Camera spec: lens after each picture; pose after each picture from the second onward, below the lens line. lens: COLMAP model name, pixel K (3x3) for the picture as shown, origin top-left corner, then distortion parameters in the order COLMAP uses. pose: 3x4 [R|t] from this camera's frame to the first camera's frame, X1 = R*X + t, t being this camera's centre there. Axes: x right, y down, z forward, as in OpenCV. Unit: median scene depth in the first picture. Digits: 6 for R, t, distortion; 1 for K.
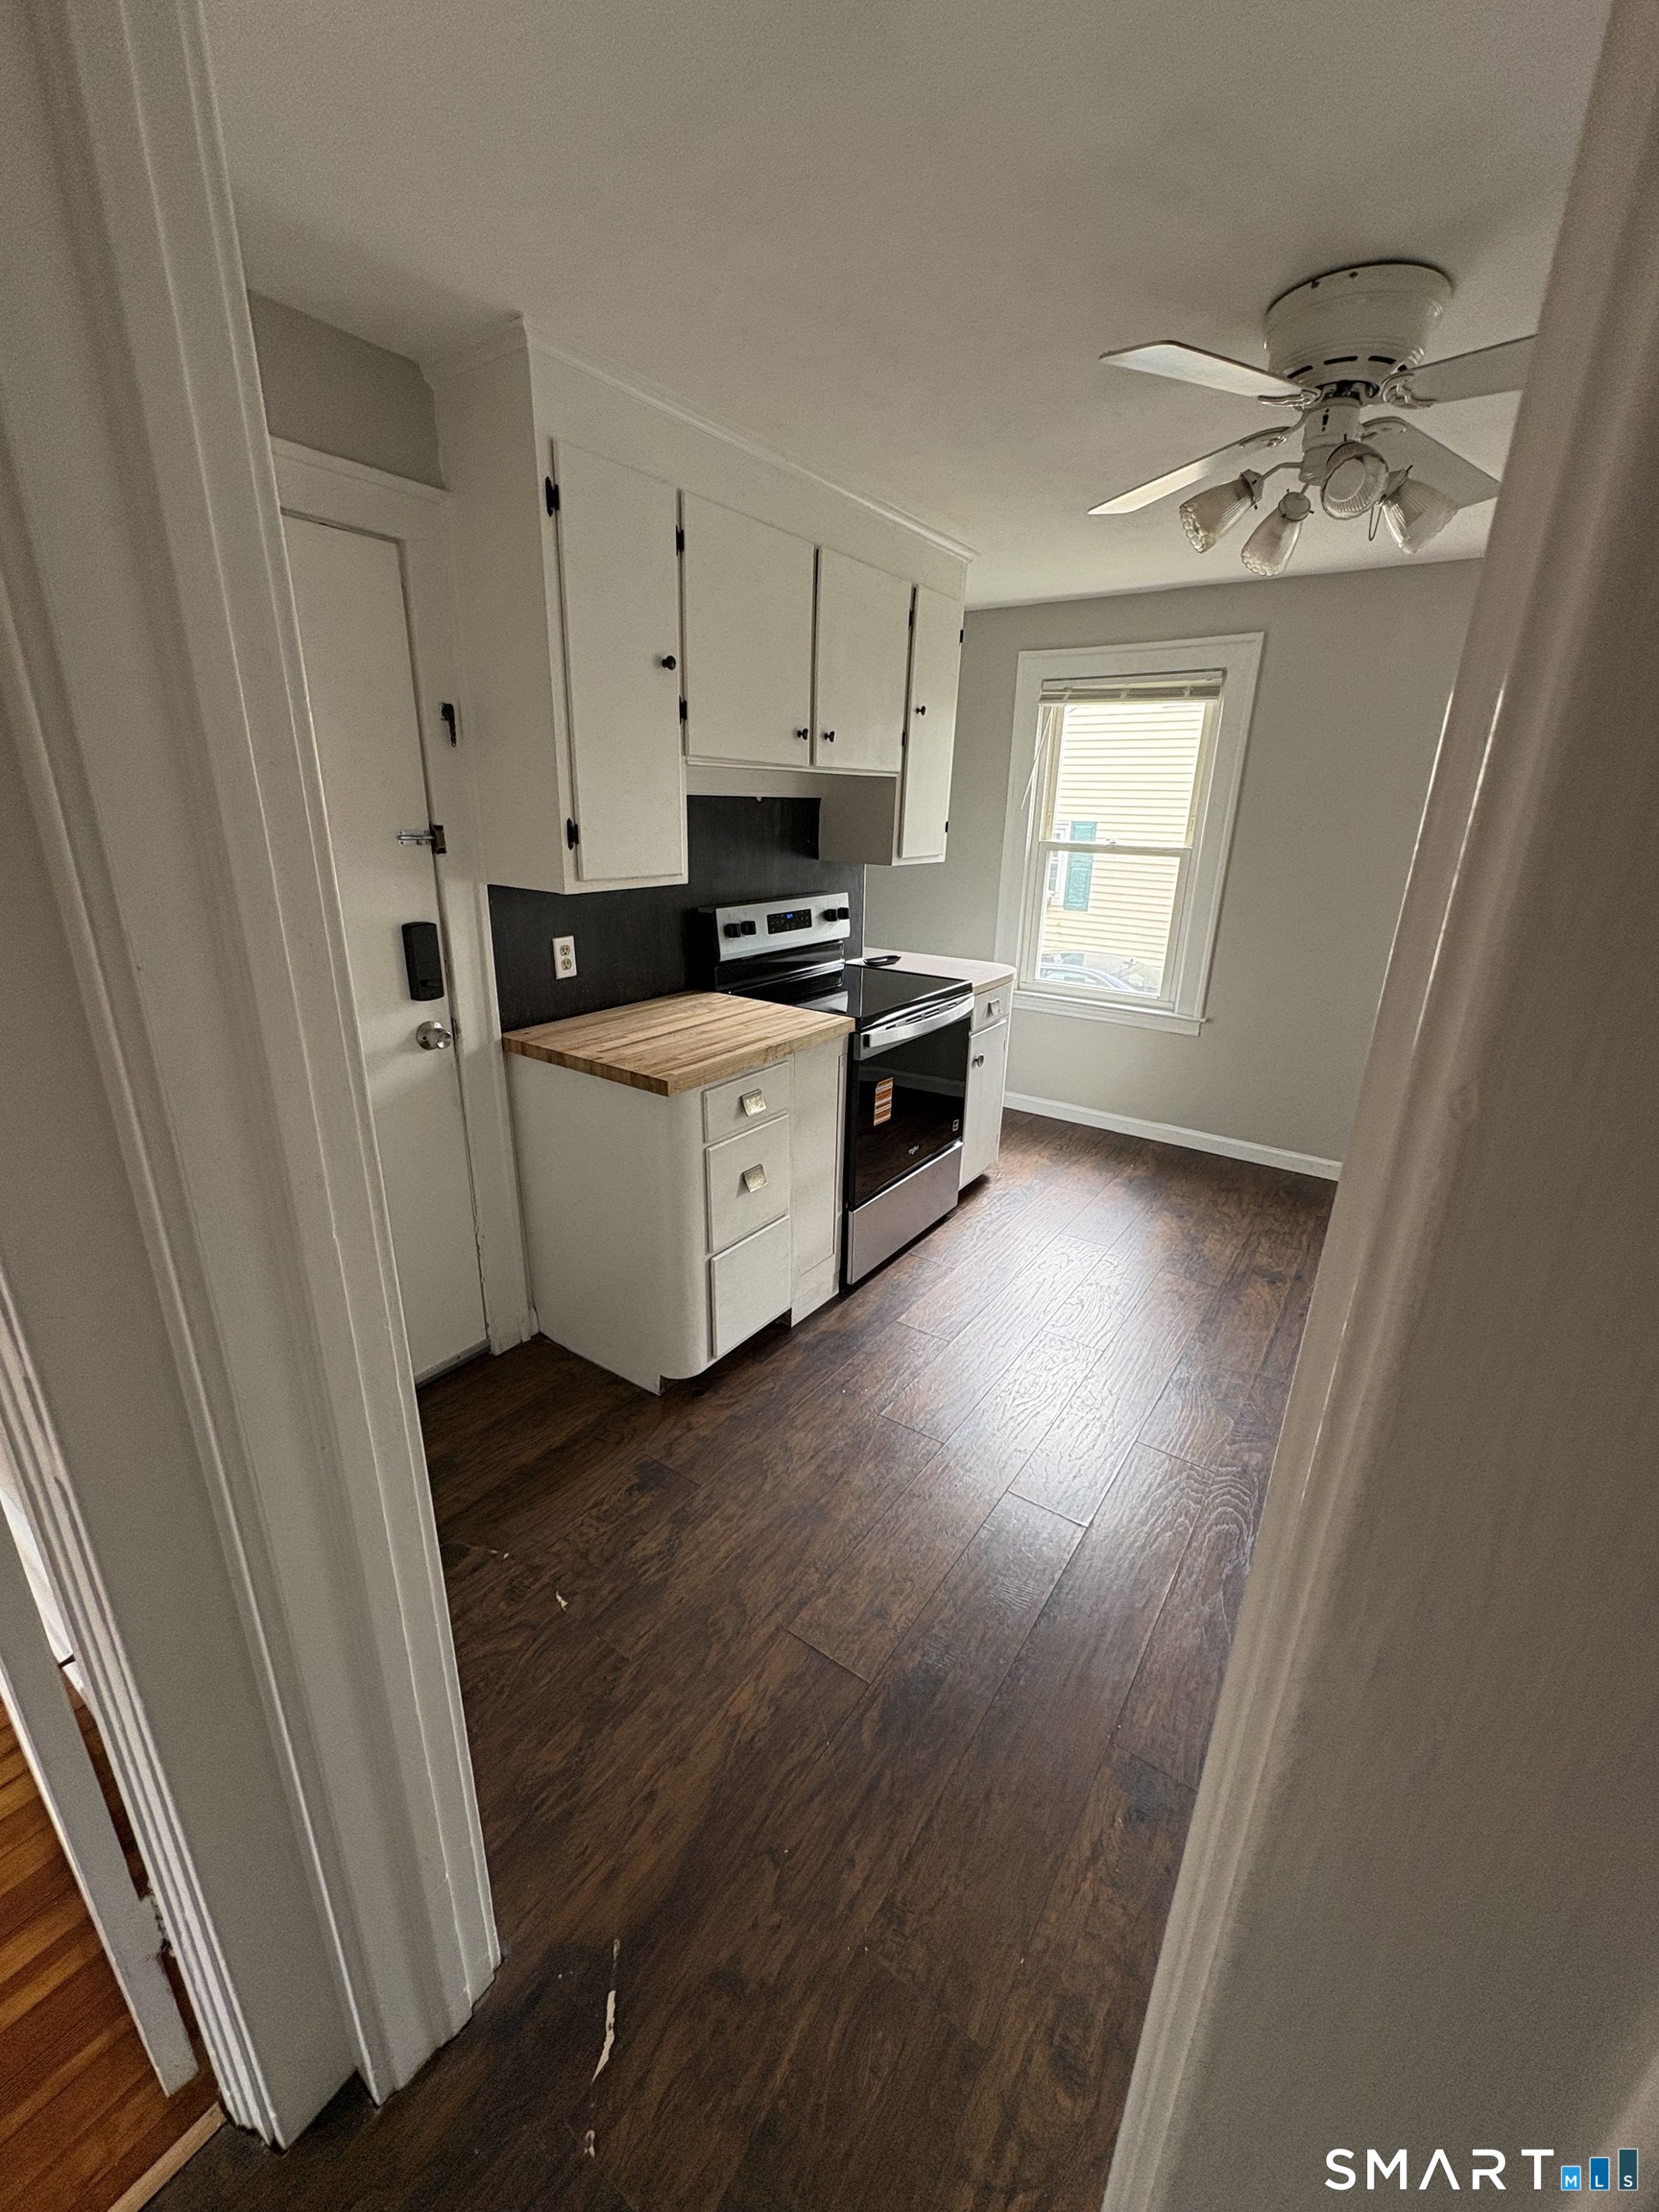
lens RADIAL K [[878.0, 0, 827.6], [0, 878.0, 1104.8], [0, 0, 1]] dist [0.000805, 0.000171]
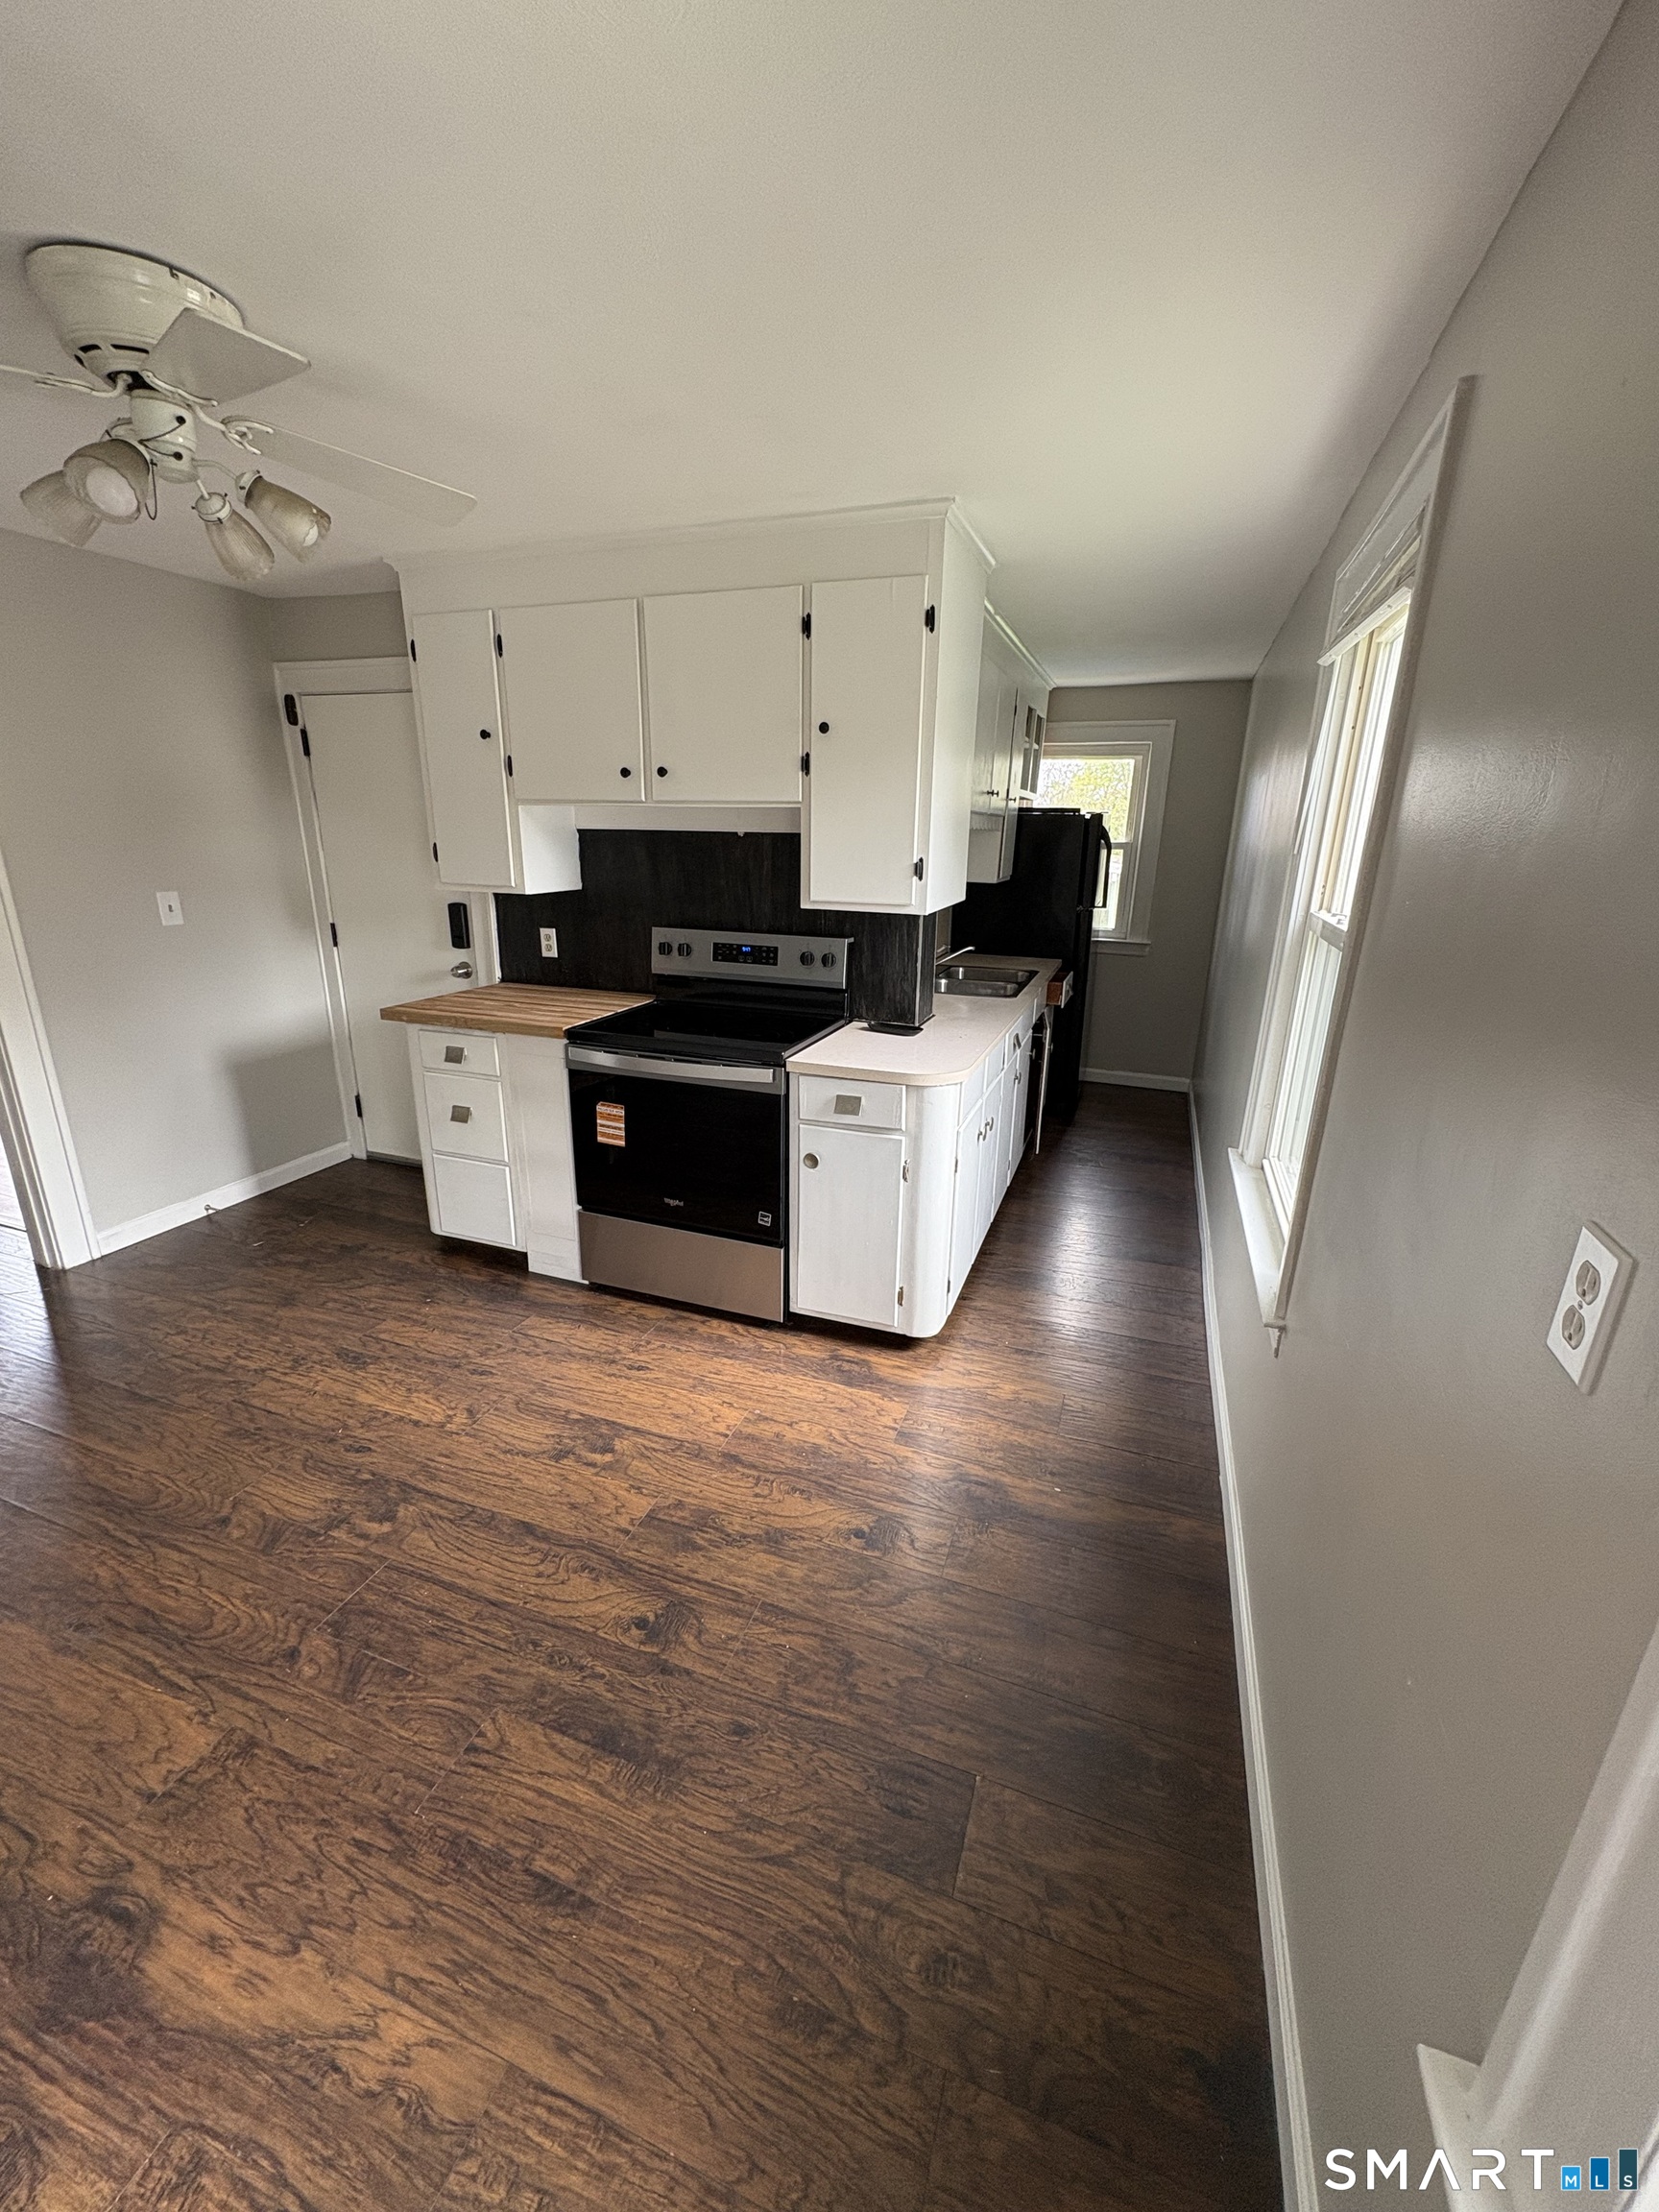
lens RADIAL K [[878.0, 0, 827.6], [0, 878.0, 1104.8], [0, 0, 1]] dist [0.000805, 0.000171]
pose [[0.258741, 0.270648, -0.927255, 1.068144], [-0.330151, 0.926912, 0.178423, -0.289430], [0.907774, 0.259969, 0.329185, 0.891776]]
